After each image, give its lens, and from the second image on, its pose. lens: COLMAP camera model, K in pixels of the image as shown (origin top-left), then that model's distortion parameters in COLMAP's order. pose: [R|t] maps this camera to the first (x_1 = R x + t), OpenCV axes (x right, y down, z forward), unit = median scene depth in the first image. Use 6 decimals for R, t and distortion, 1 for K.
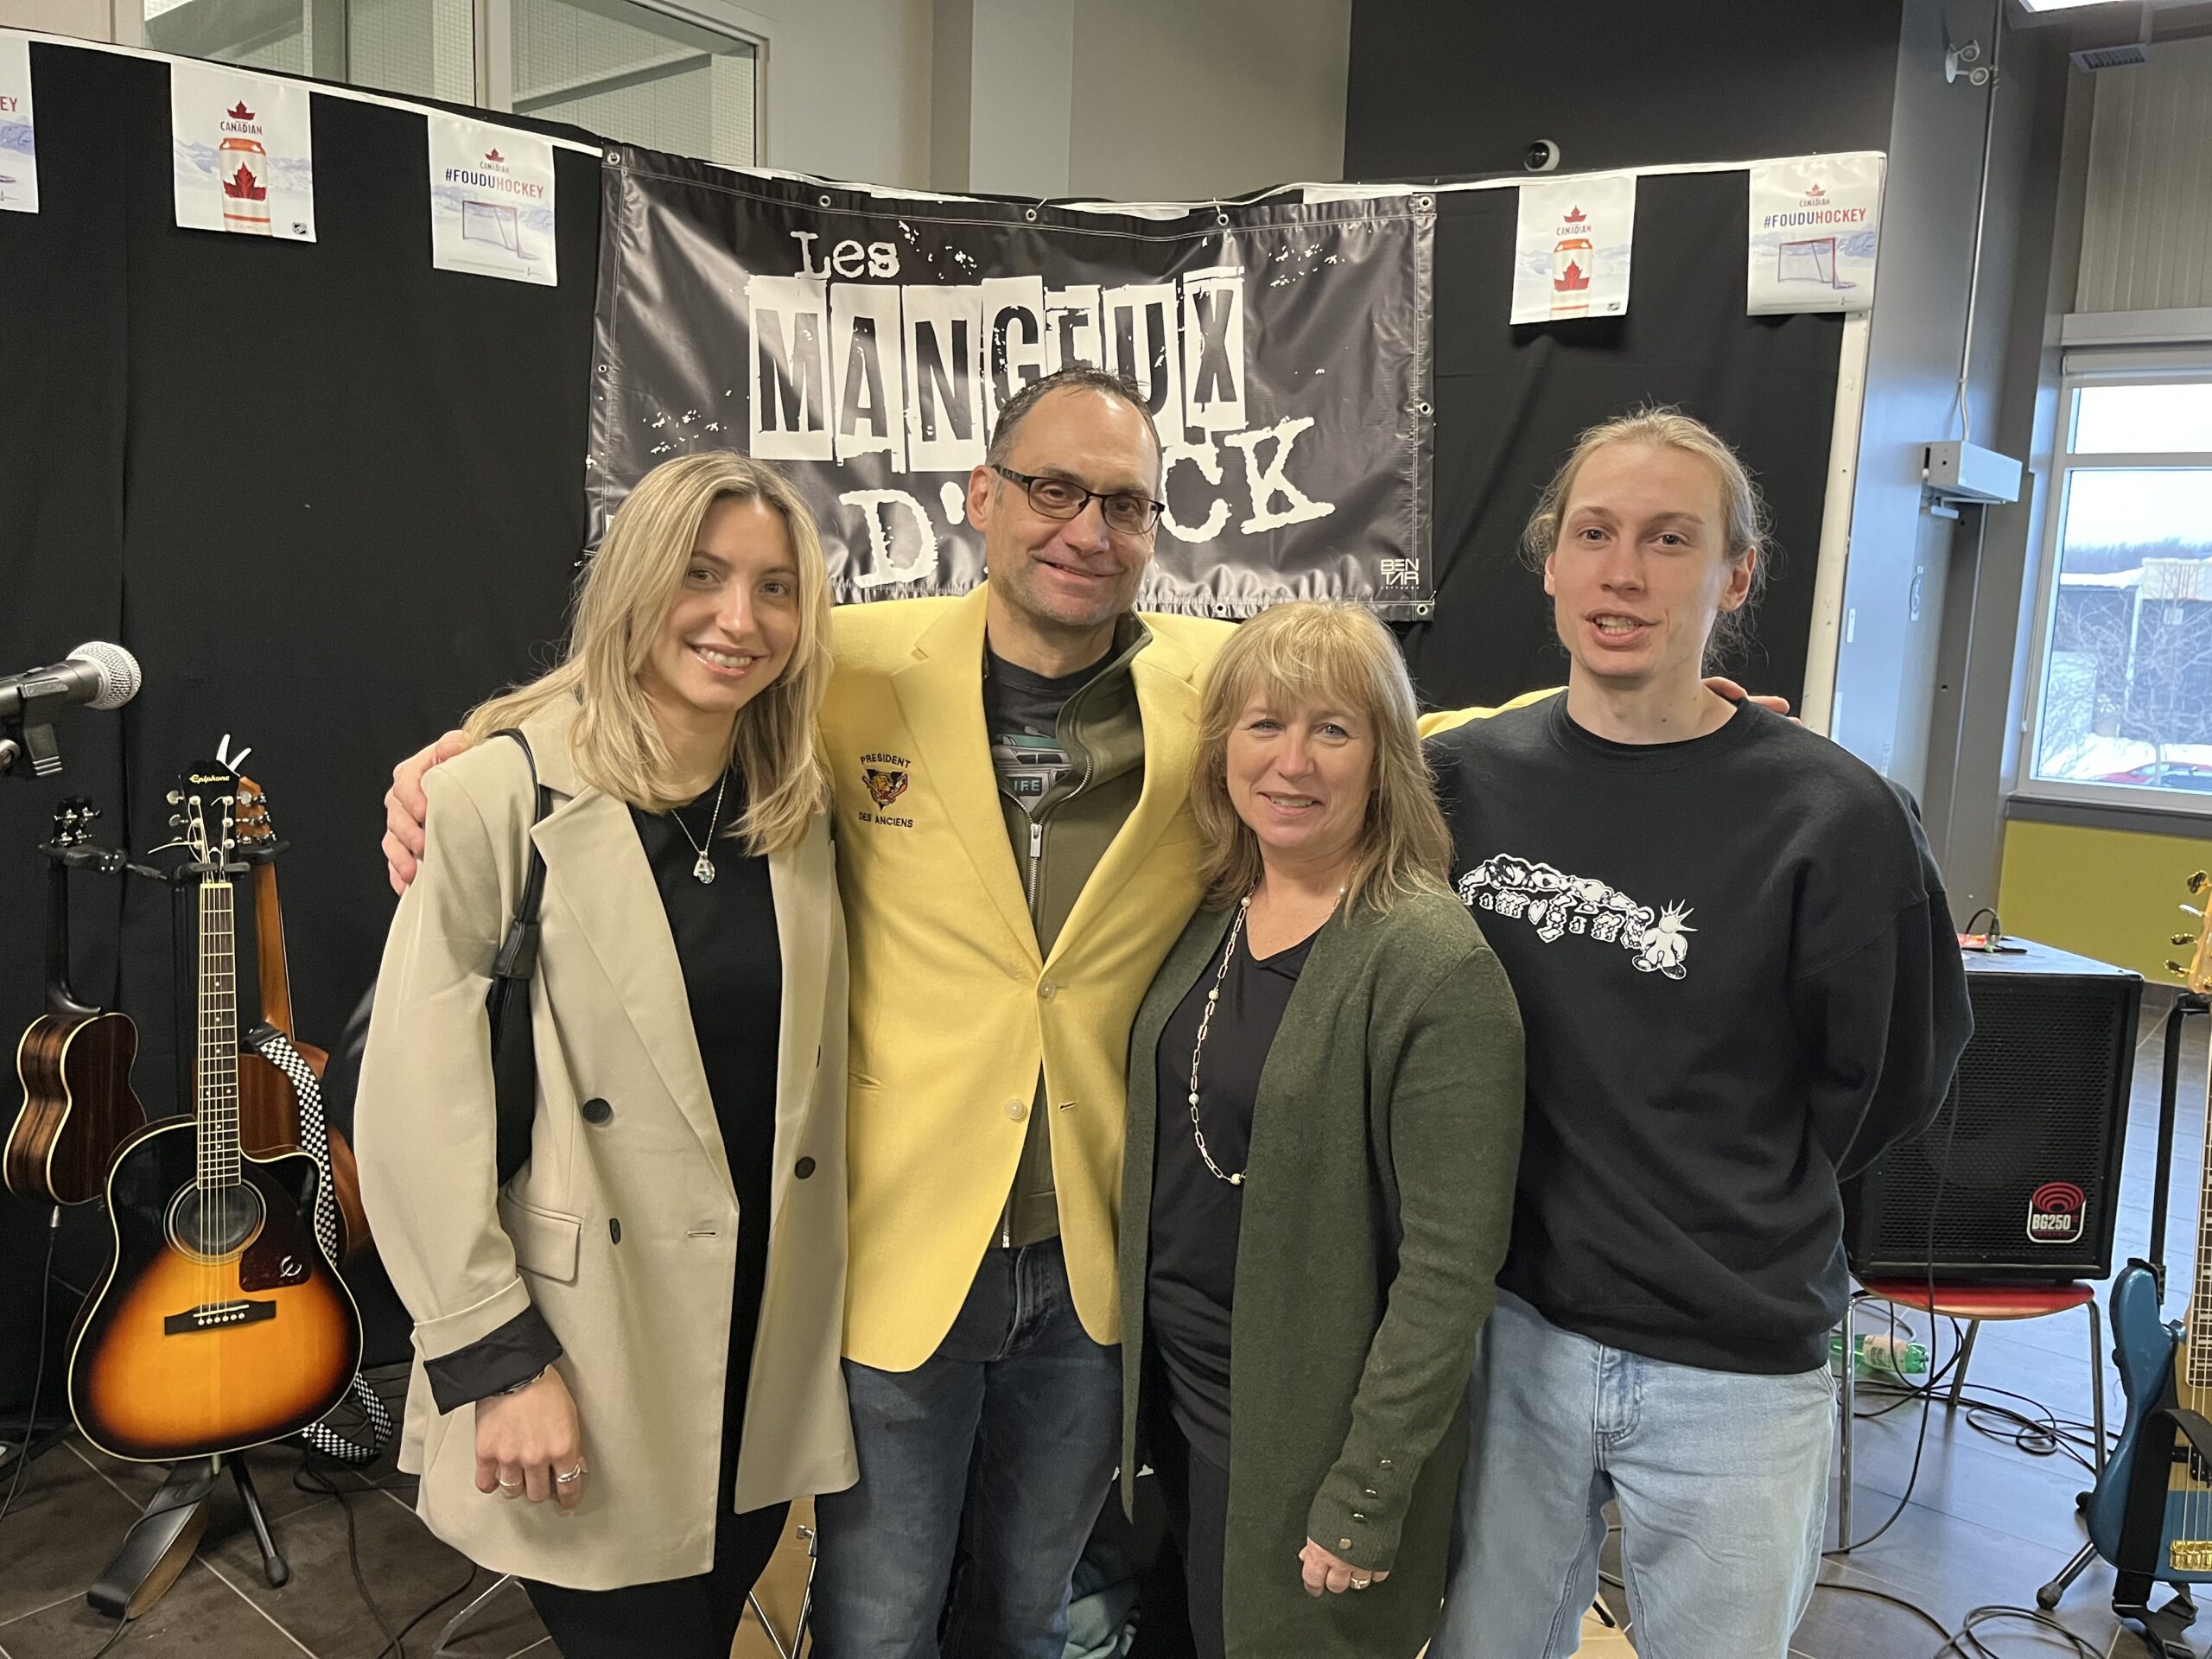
lens RADIAL K [[1656.3, 0, 1105.5], [0, 1656.3, 818.6], [0, 0, 1]] dist [0.052312, -0.076234]
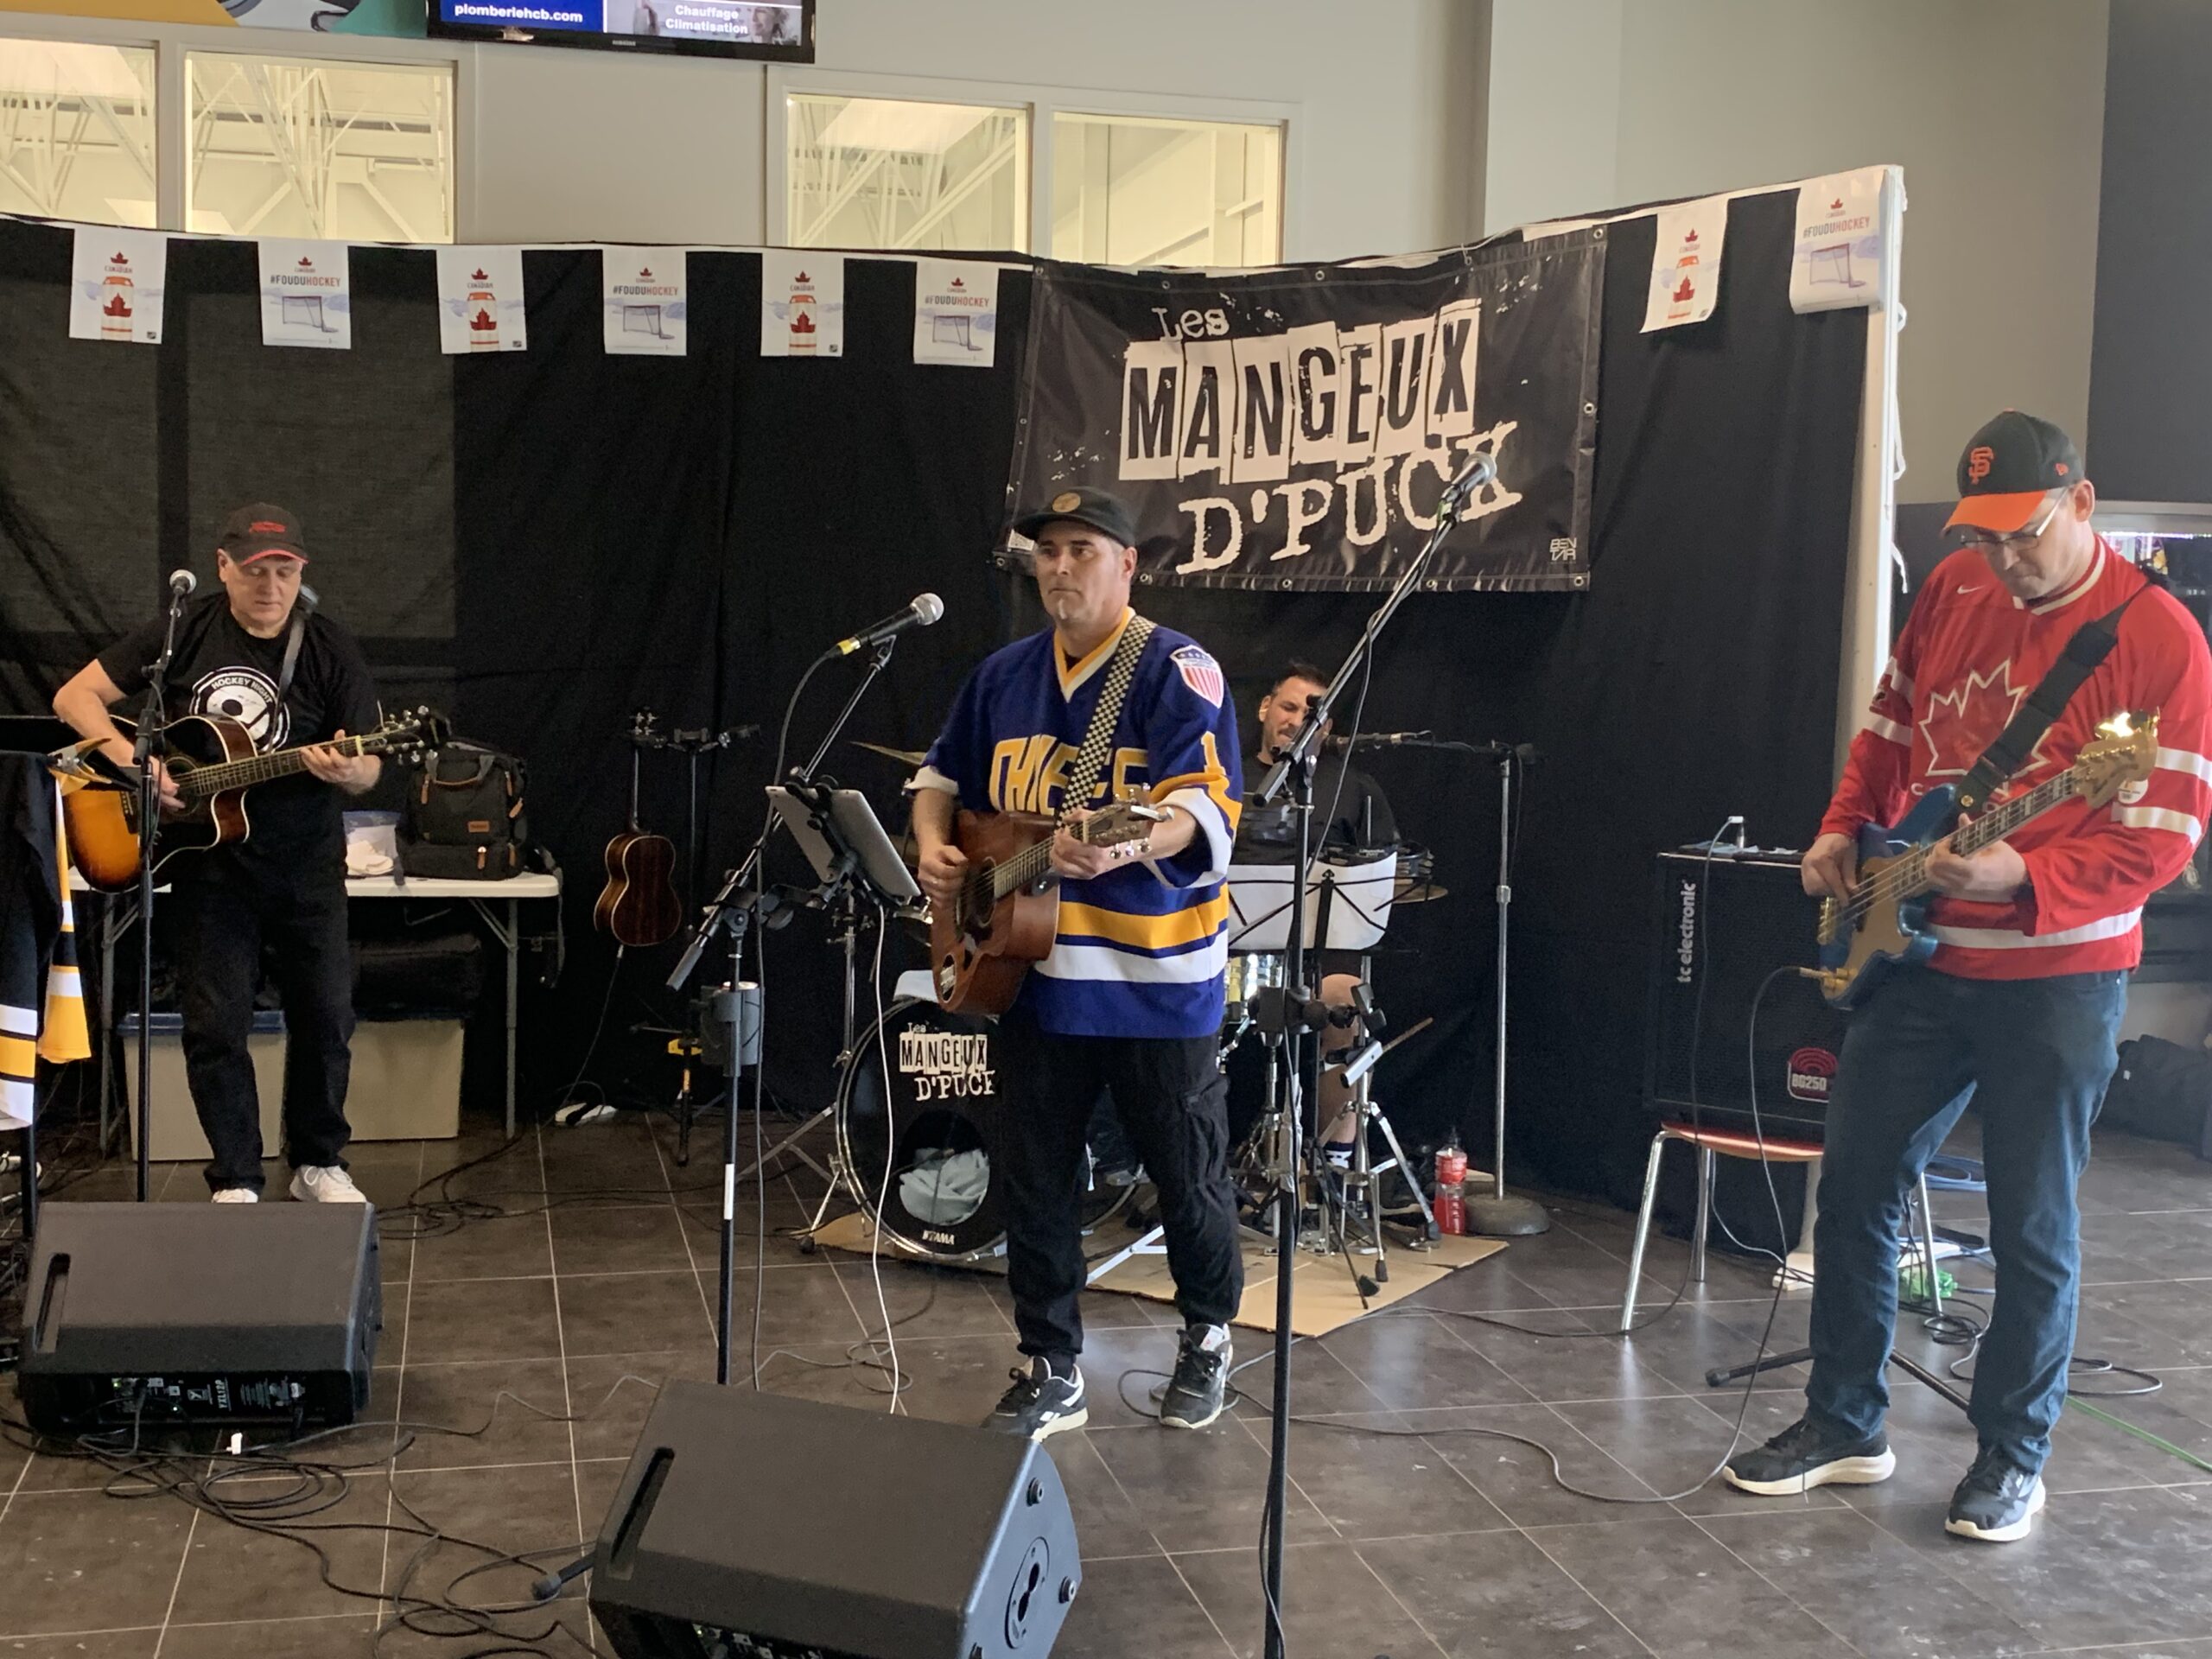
lens RADIAL K [[2555.6, 0, 1121.8], [0, 2555.6, 864.1], [0, 0, 1]] dist [0.029851, 0.000000]
pose [[0.799691, 0.042453, -0.598910, 1.009324], [-0.070780, 0.997207, -0.023823, 0.135067], [0.596226, 0.061442, 0.800462, -0.602156]]
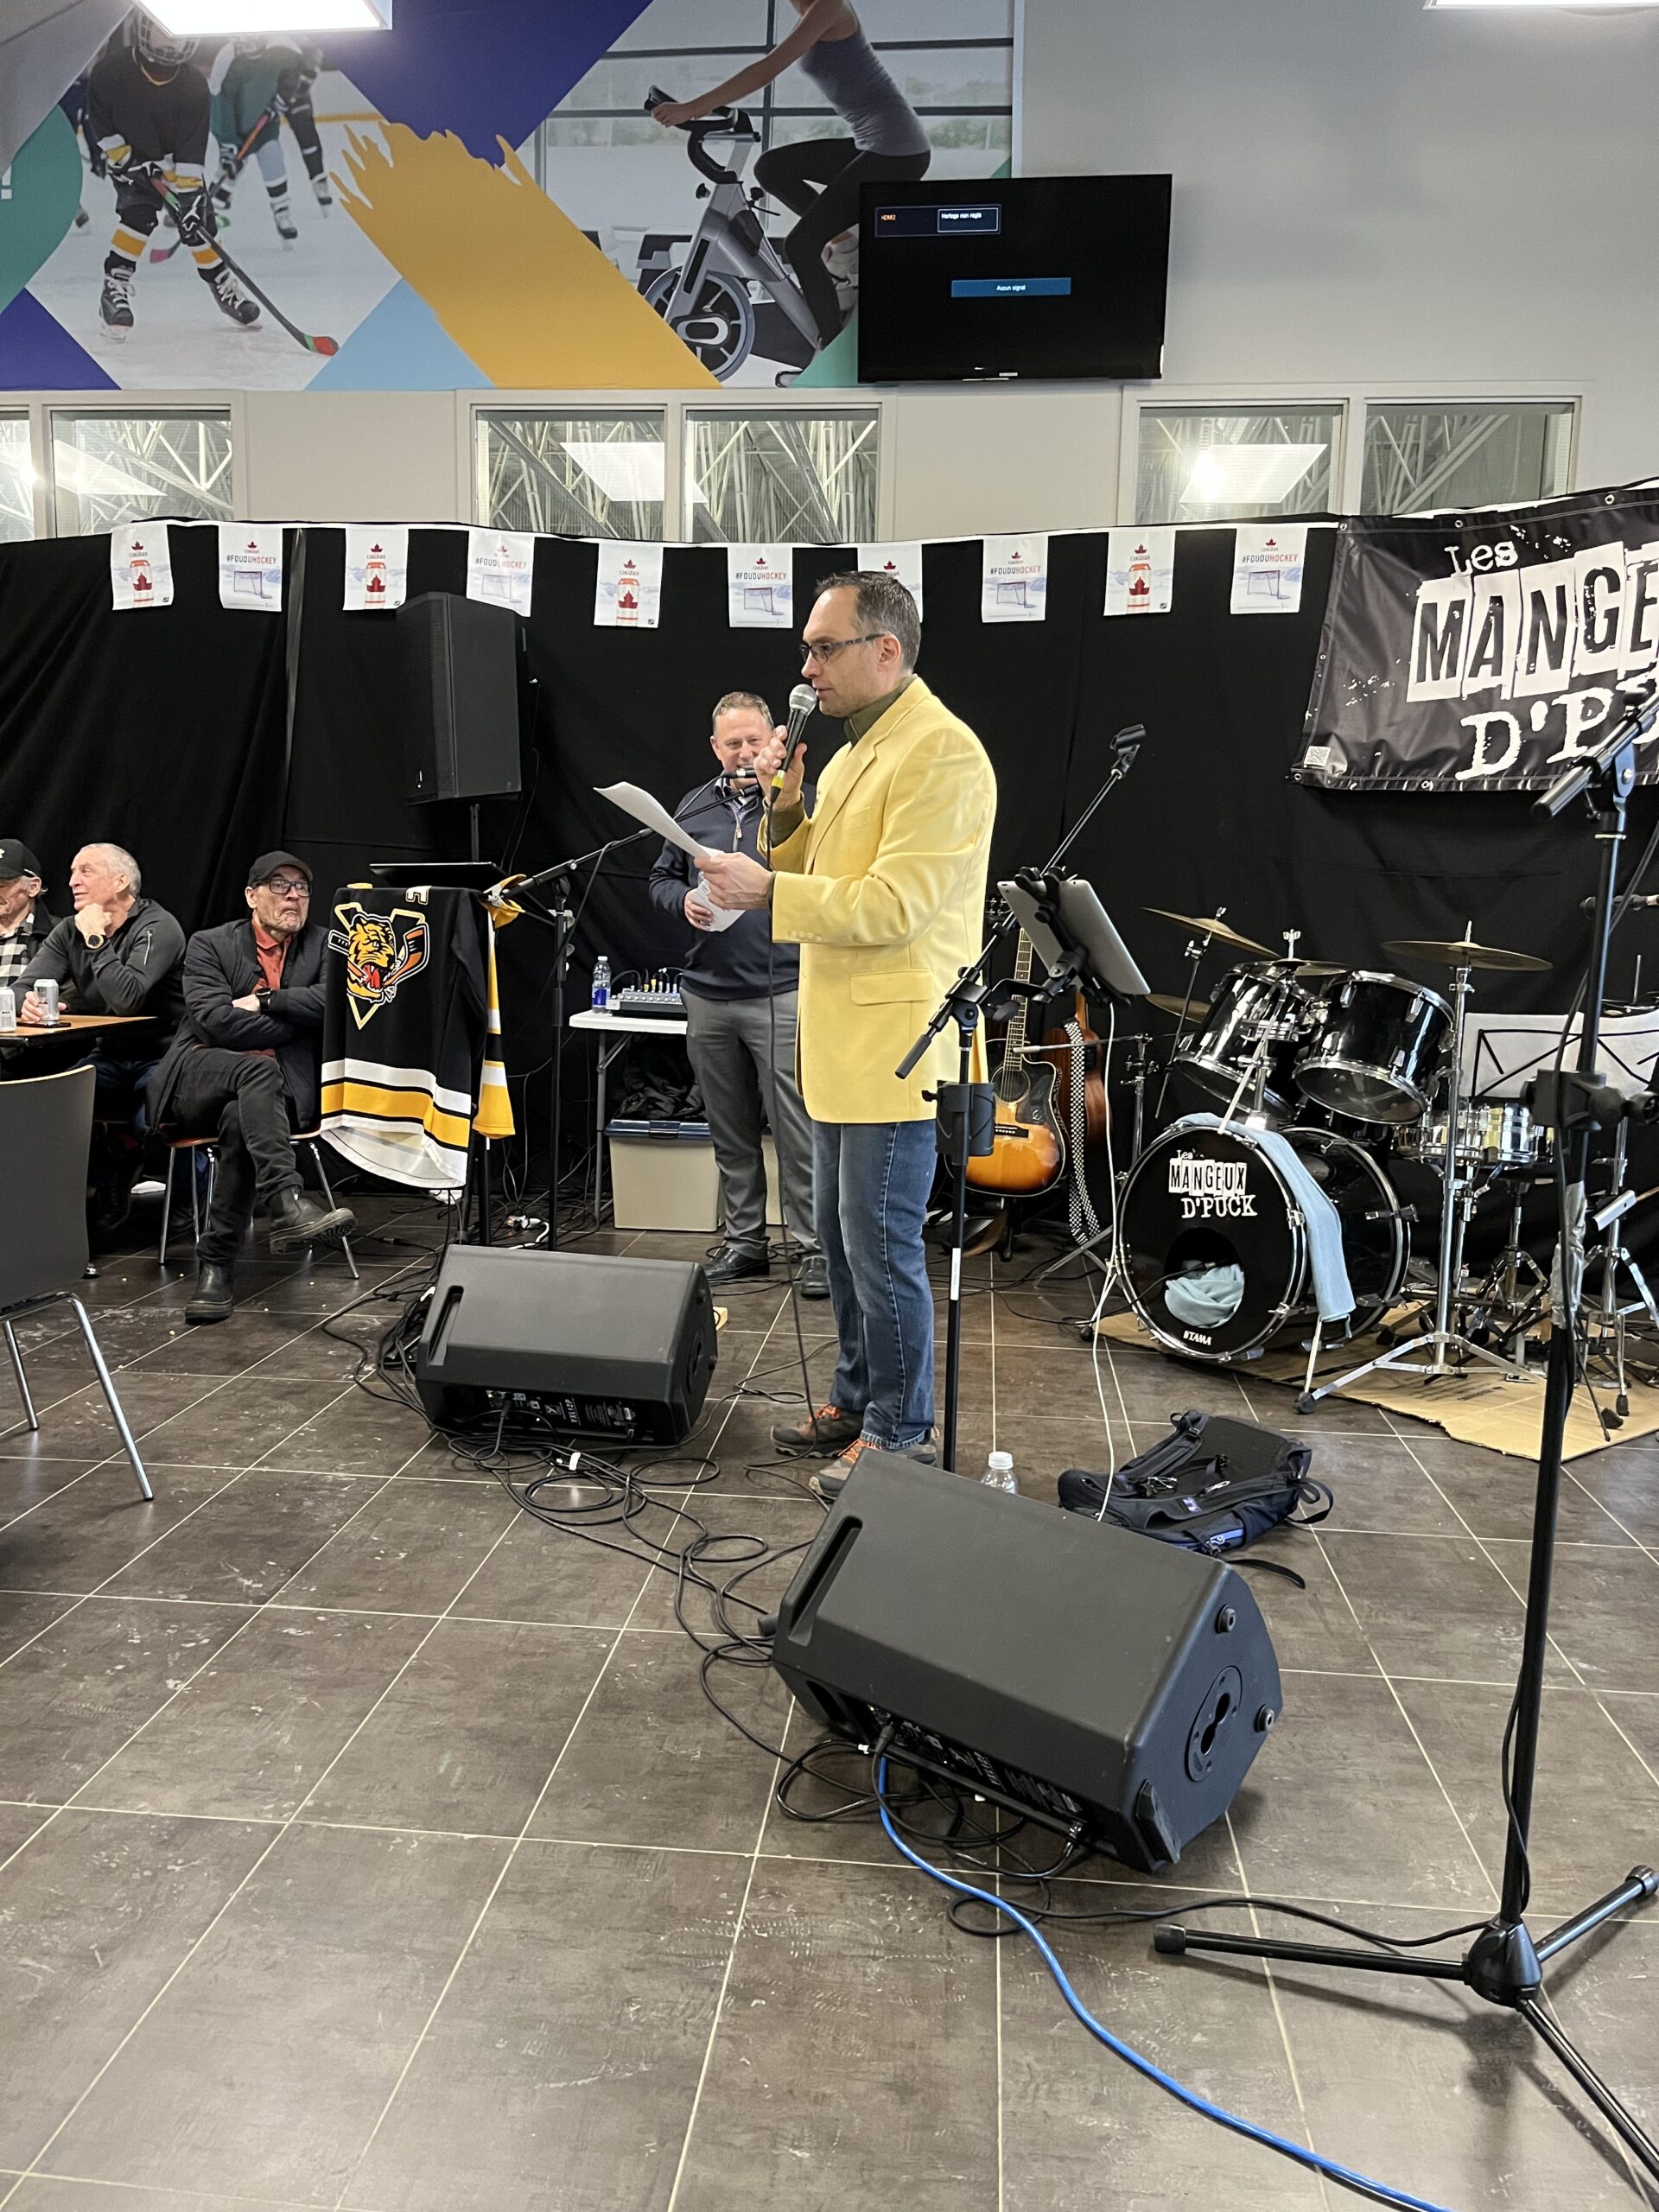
lens RADIAL K [[1656.3, 0, 810.9], [0, 1656.3, 1134.4], [0, 0, 1]] dist [0.052312, -0.076234]
pose [[0.546300, 0.094583, -0.832232, 0.795005], [-0.111243, 0.992995, 0.039831, 0.176941], [0.830170, 0.070821, 0.552994, -0.274220]]
